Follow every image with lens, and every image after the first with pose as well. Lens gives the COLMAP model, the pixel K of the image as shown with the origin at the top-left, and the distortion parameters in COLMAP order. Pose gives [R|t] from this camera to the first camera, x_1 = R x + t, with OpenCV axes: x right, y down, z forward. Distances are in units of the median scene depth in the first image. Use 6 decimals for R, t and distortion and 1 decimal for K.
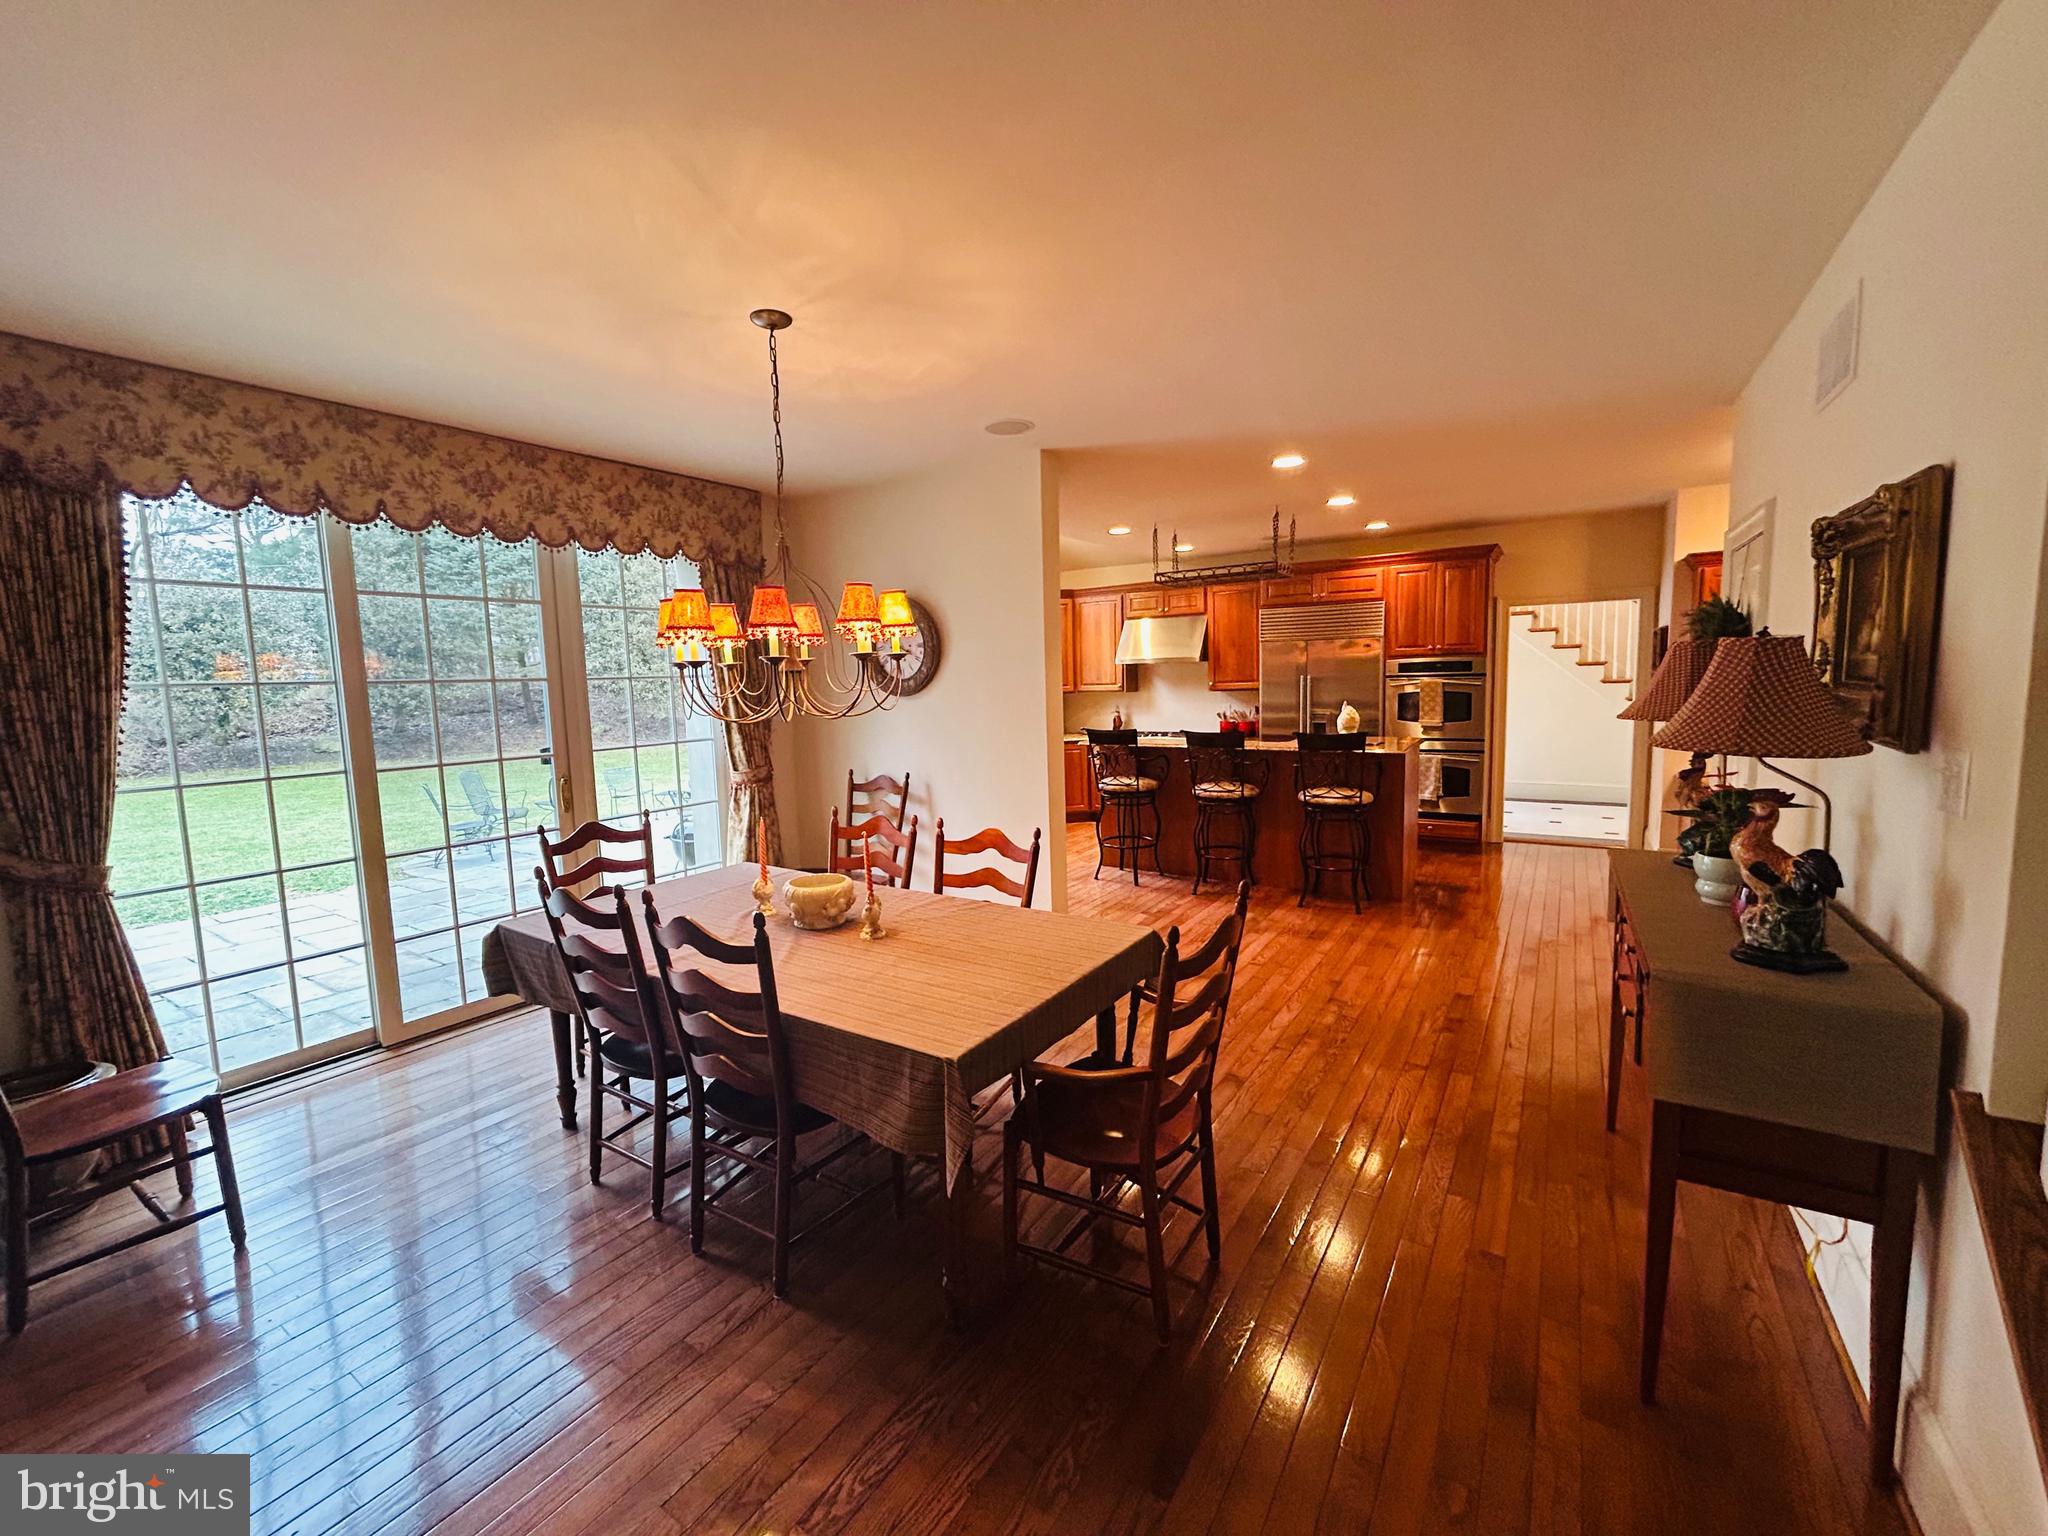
lens RADIAL K [[837.4, 0, 1024.0], [0, 837.4, 768.0], [0, 0, 1]] dist [0.002251, 0.000449]
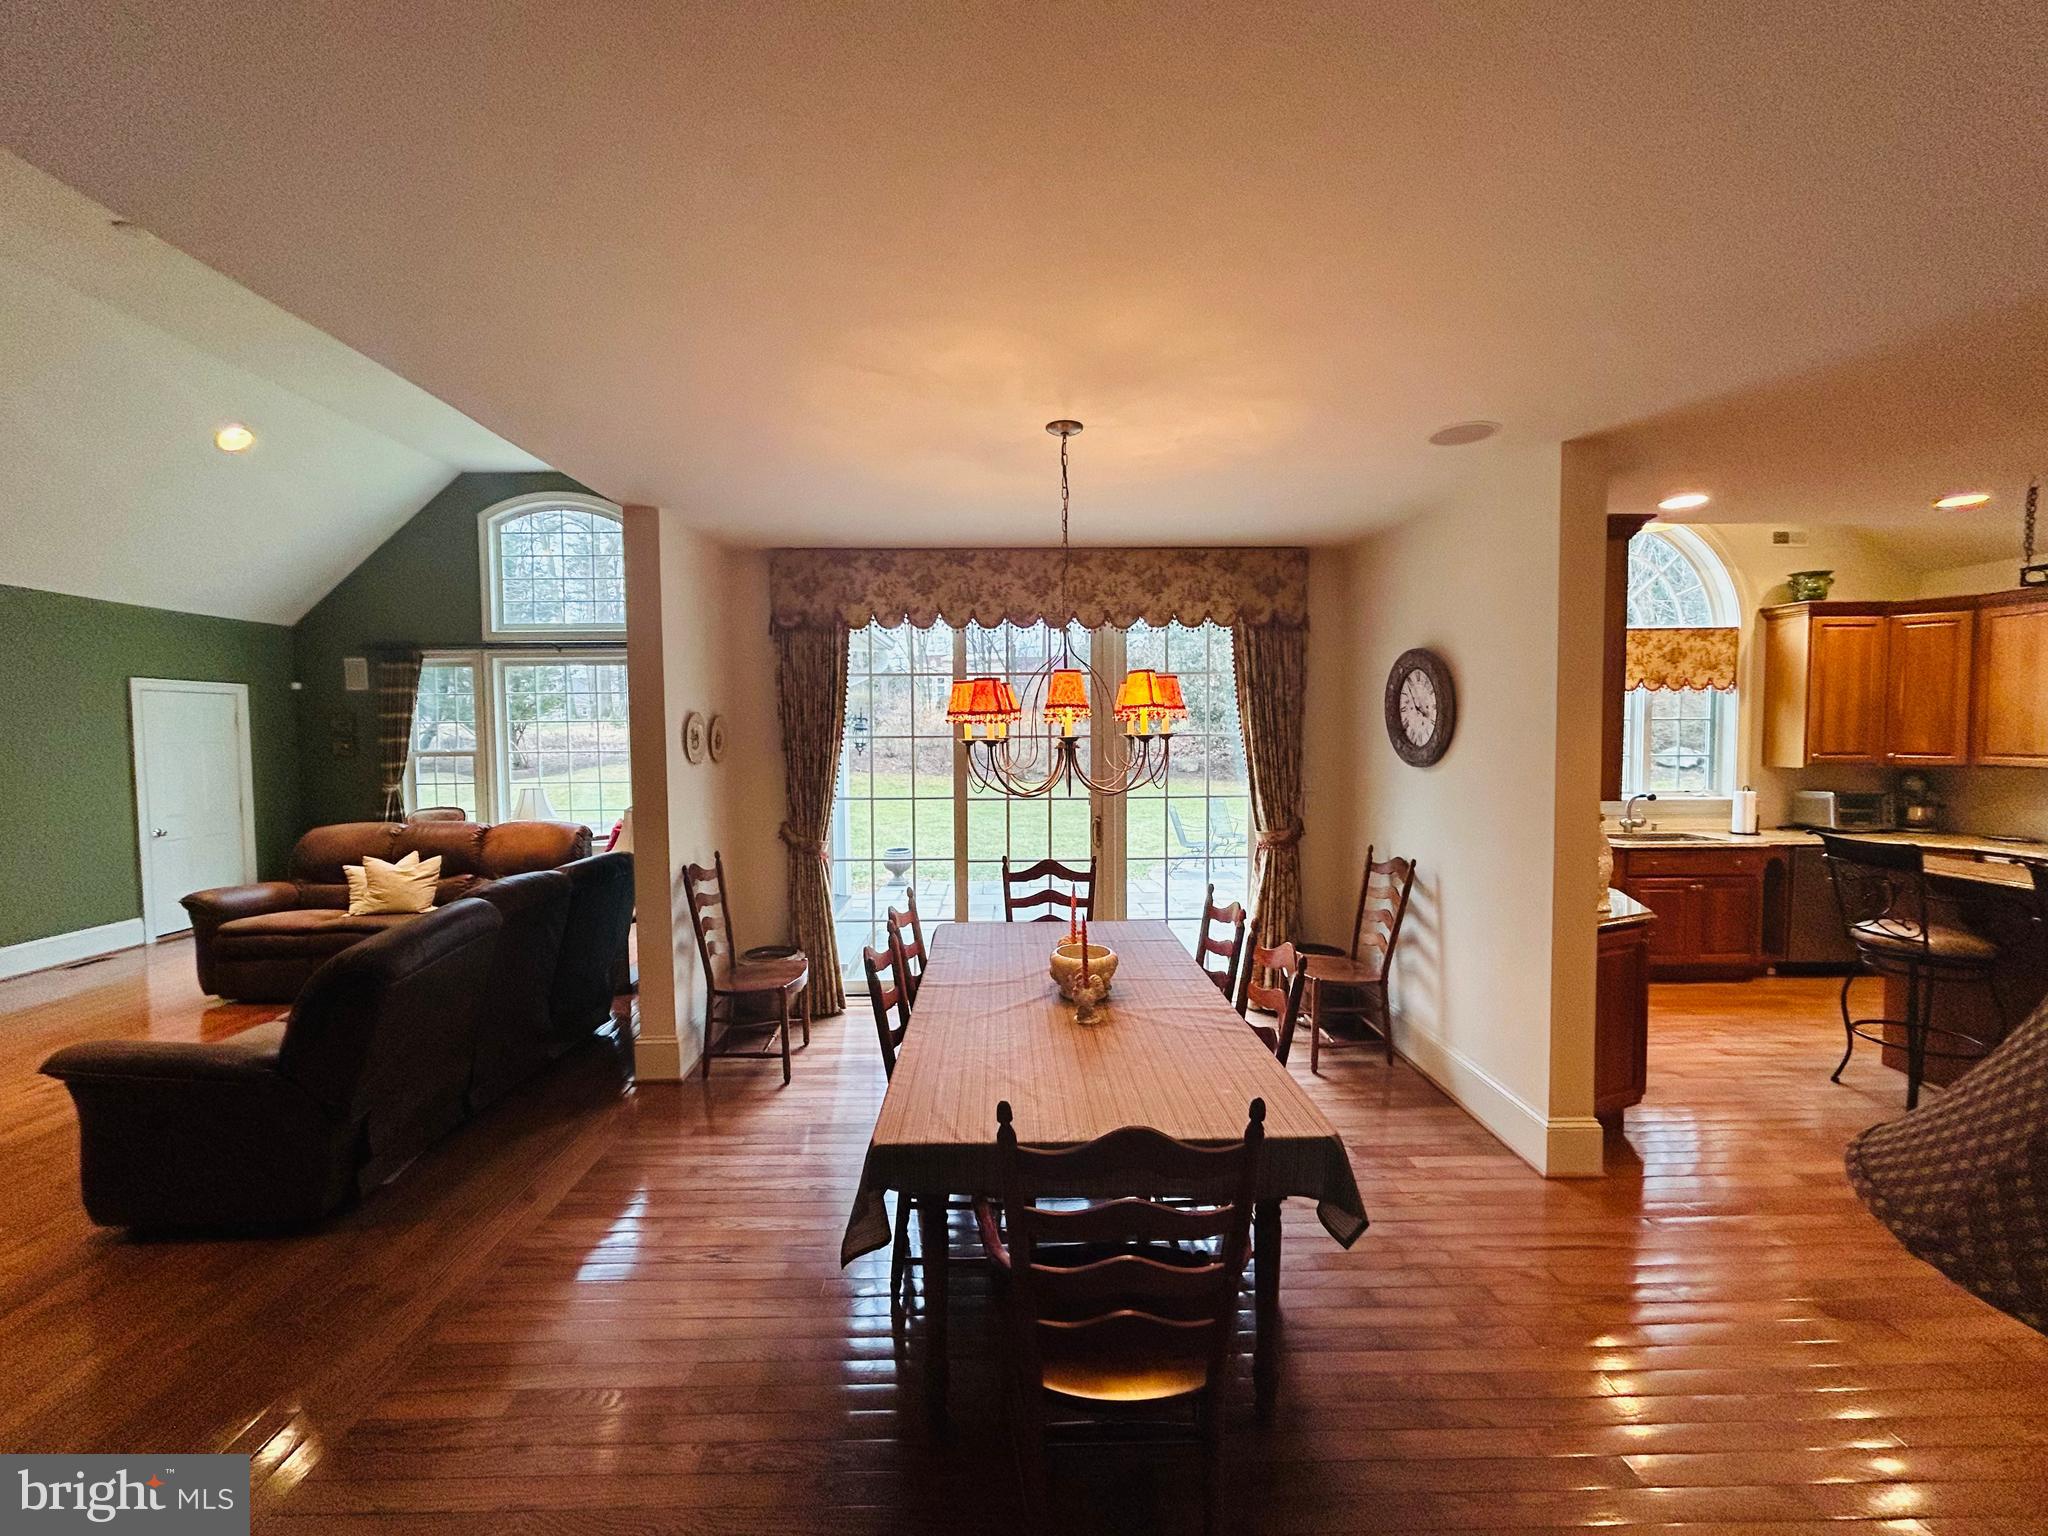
lens RADIAL K [[839.4, 0, 1024.0], [0, 839.4, 768.0], [0, 0, 1]] dist [-0.002360, -0.000177]
pose [[0.560498, 0.068036, -0.825356, 0.397027], [-0.098881, 0.994988, 0.014869, -0.071250], [0.822231, 0.073278, 0.564417, 0.248518]]
